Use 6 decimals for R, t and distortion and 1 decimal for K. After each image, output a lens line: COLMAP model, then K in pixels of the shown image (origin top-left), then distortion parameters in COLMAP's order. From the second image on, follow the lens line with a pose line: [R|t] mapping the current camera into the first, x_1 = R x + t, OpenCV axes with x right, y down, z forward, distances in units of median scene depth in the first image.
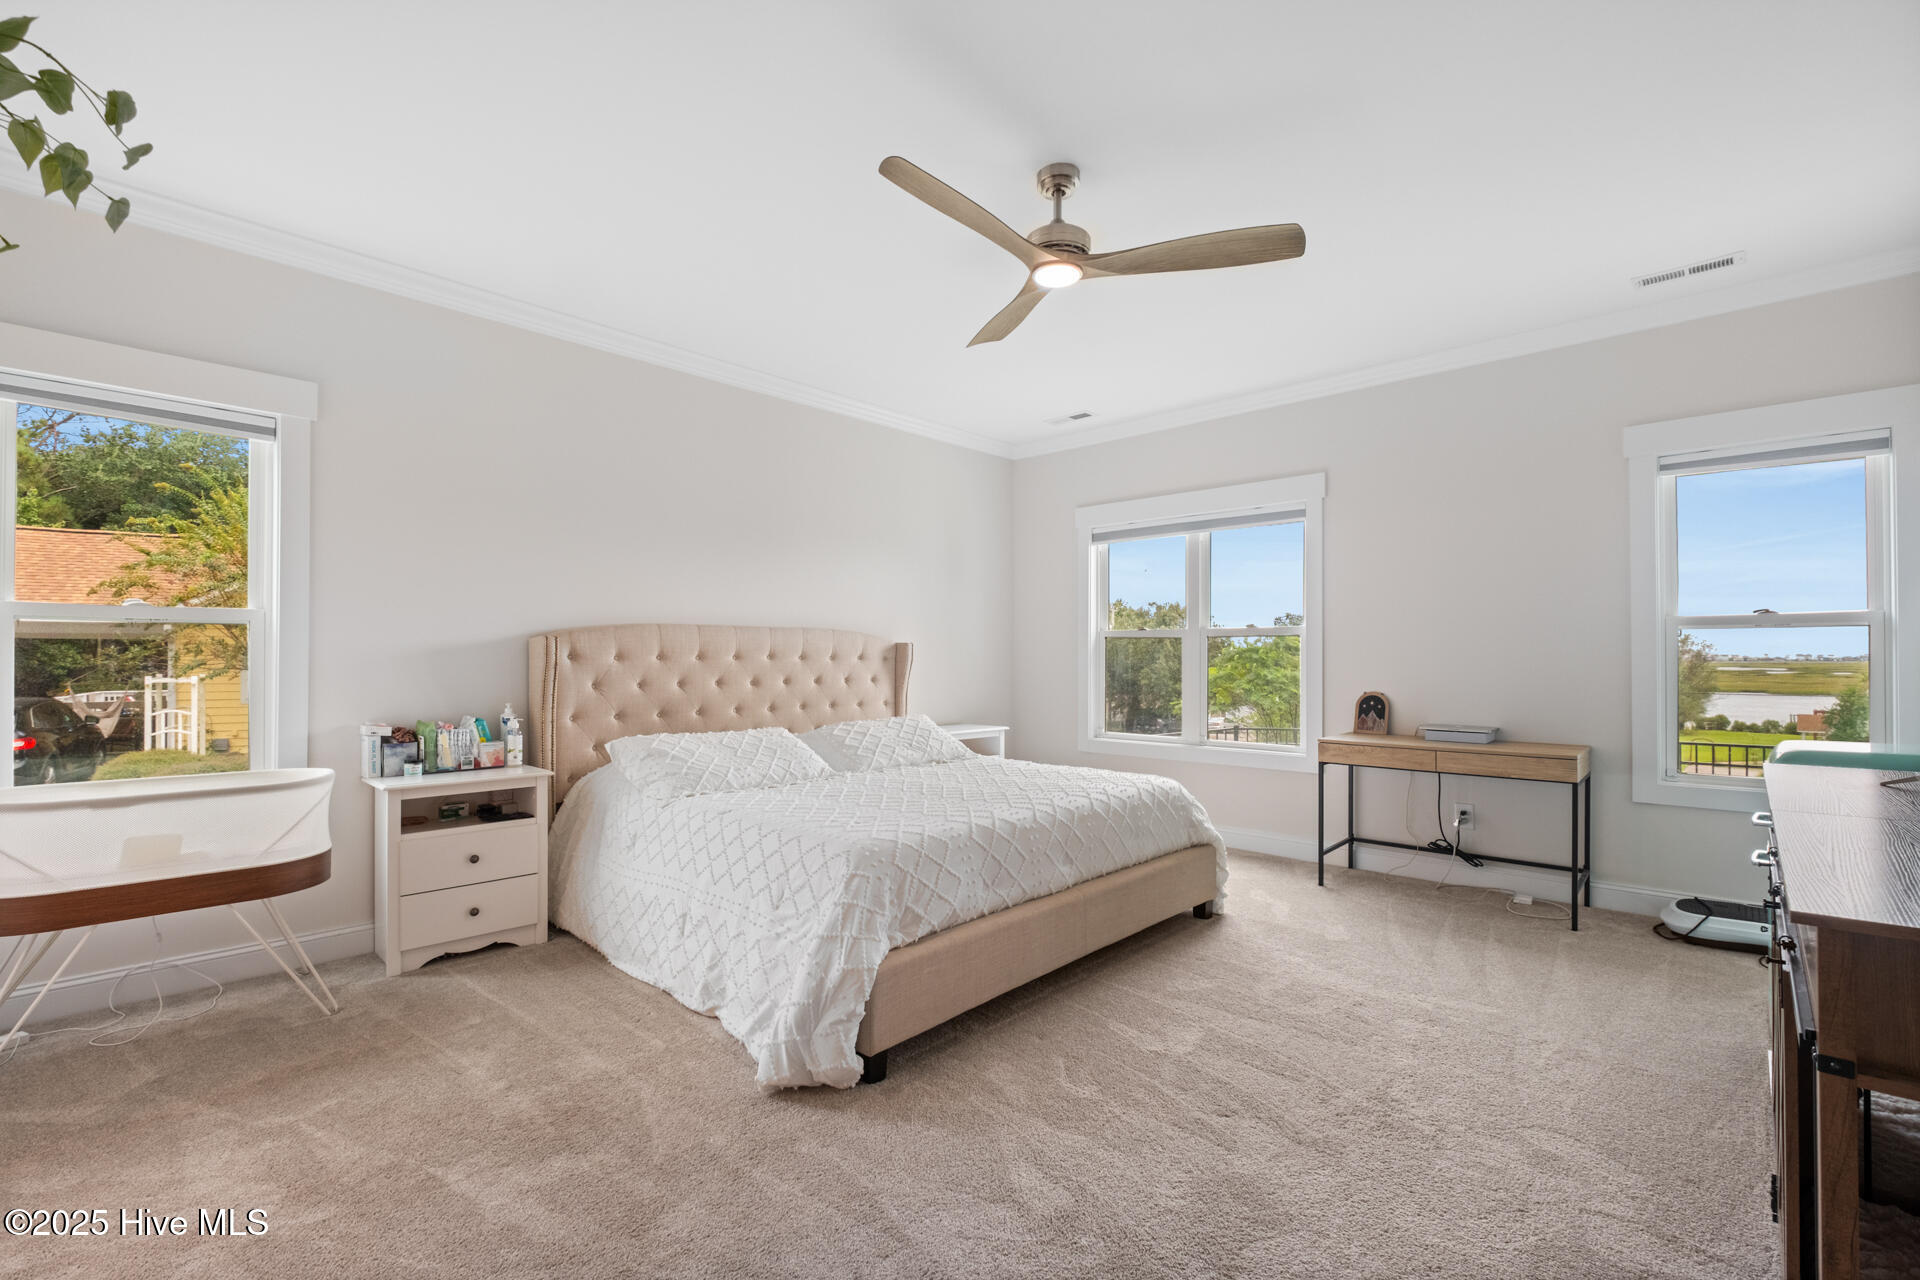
lens RADIAL K [[844.4, 0, 957.4], [0, 844.4, 646.9], [0, 0, 1]] dist [0.001935, 0.000208]
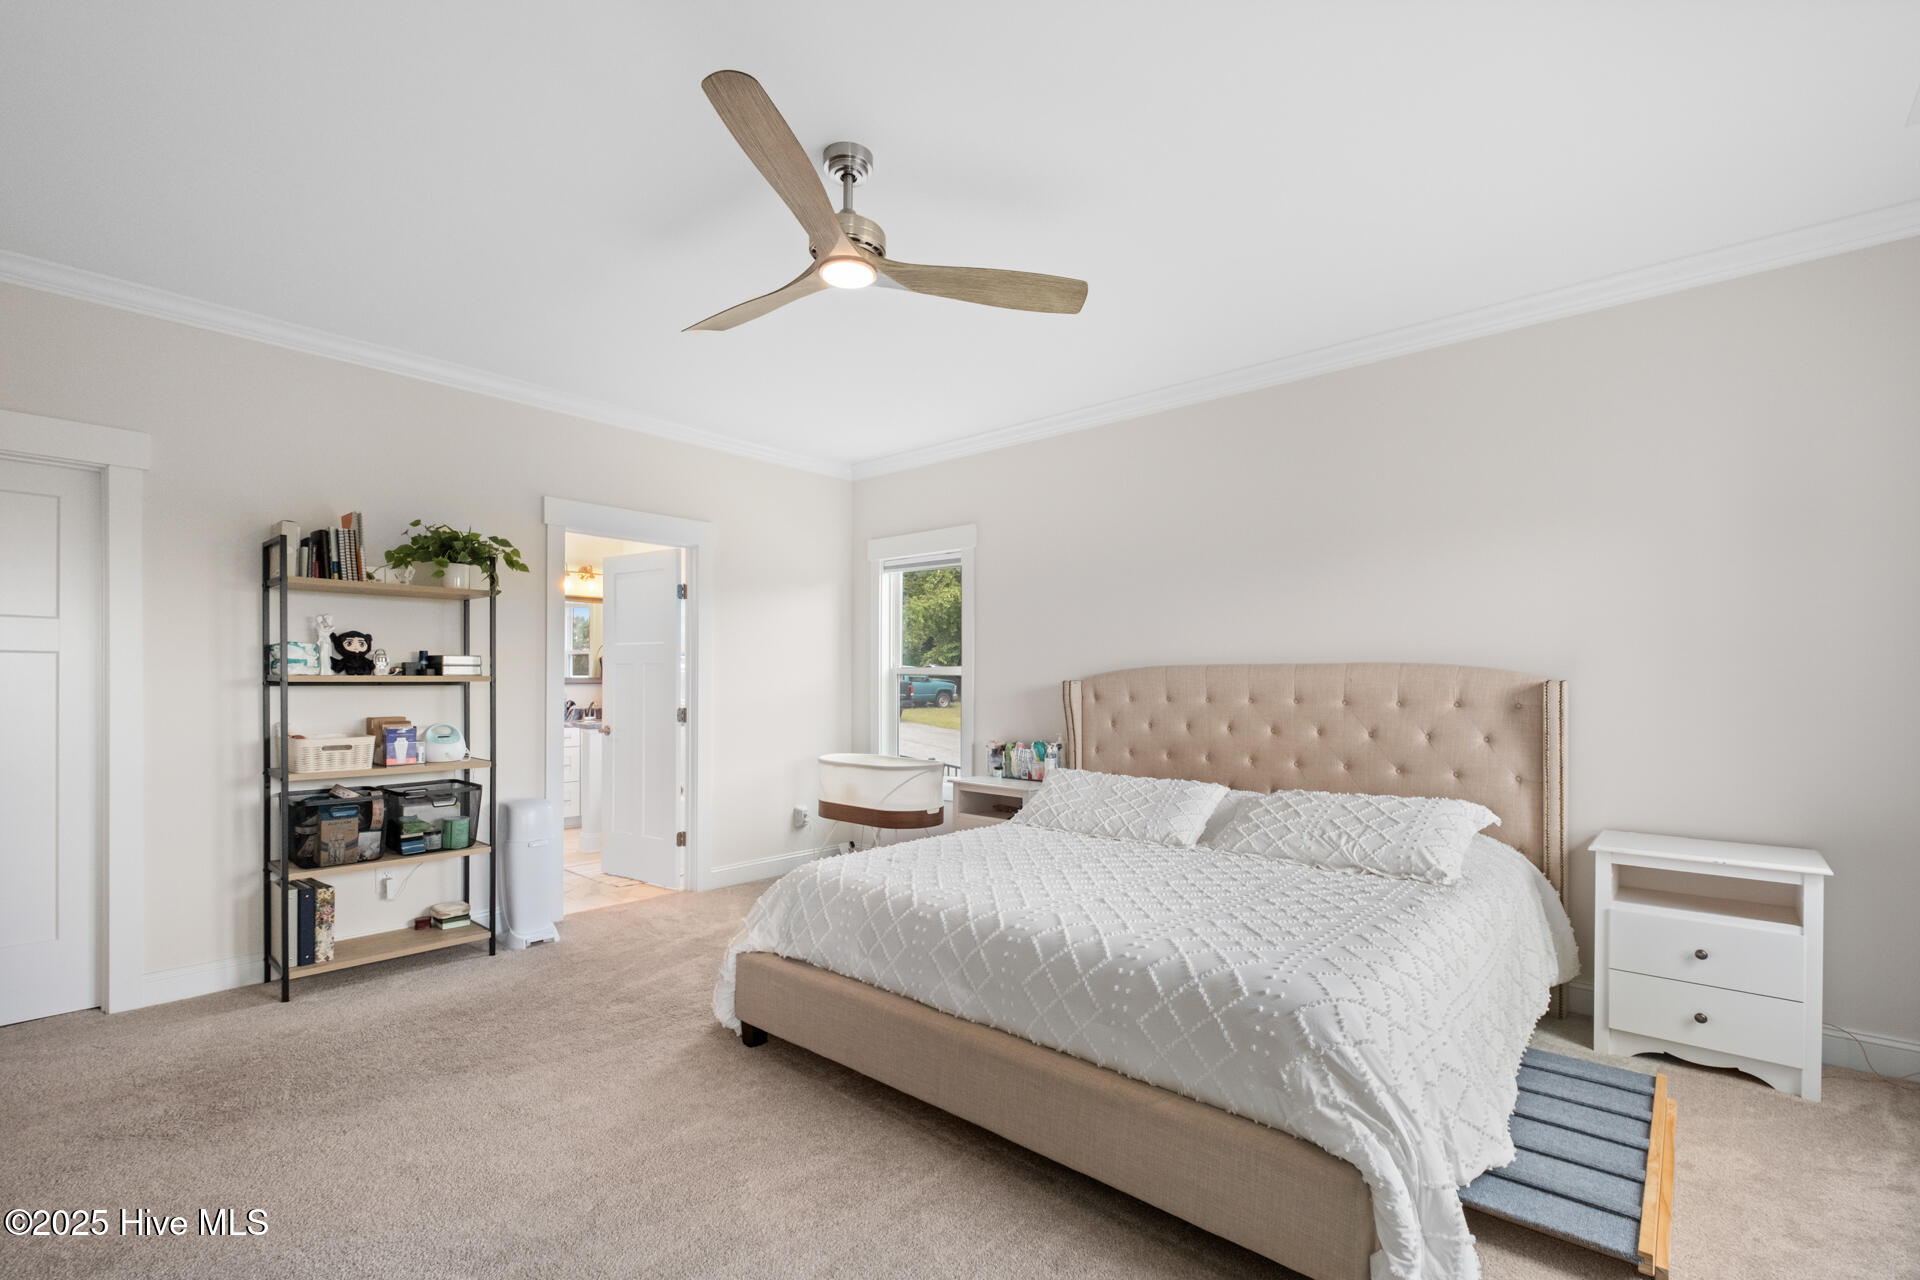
lens RADIAL K [[844.4, 0, 957.4], [0, 844.4, 646.9], [0, 0, 1]] dist [0.001935, 0.000208]
pose [[0.007325, -0.049663, -0.998739, 0.654390], [0.003202, 0.998762, -0.049640, -0.000536], [0.999968, -0.002835, 0.007475, 0.736383]]
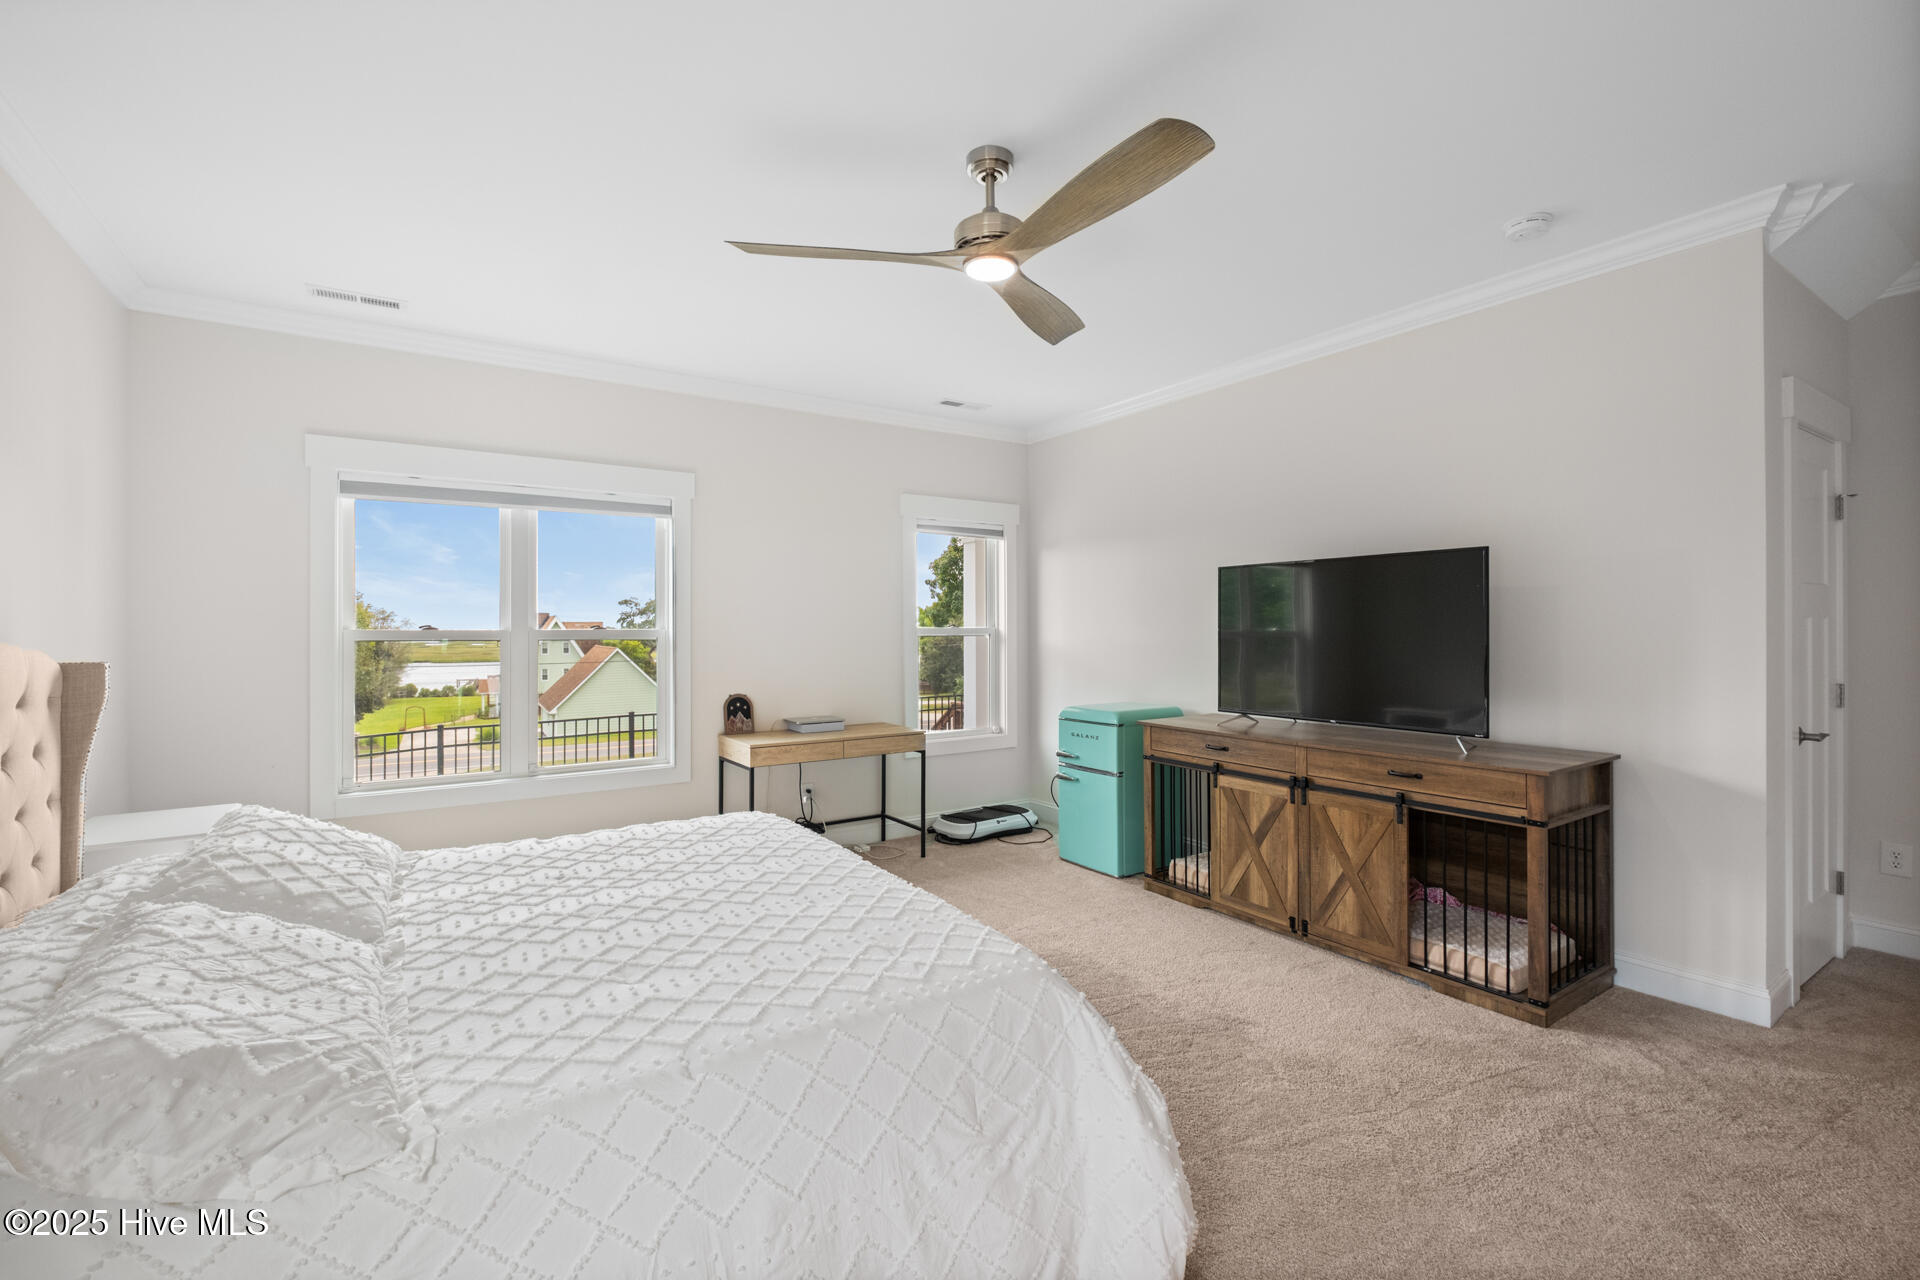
lens RADIAL K [[834.7, 0, 961.1], [0, 834.7, 621.6], [0, 0, 1]] dist [0.003122, -0.000578]
pose [[0.217166, 0.007897, 0.976103, -0.507792], [-0.008229, 0.999947, -0.006259, -0.035517], [-0.976100, -0.006673, 0.217220, 0.552980]]
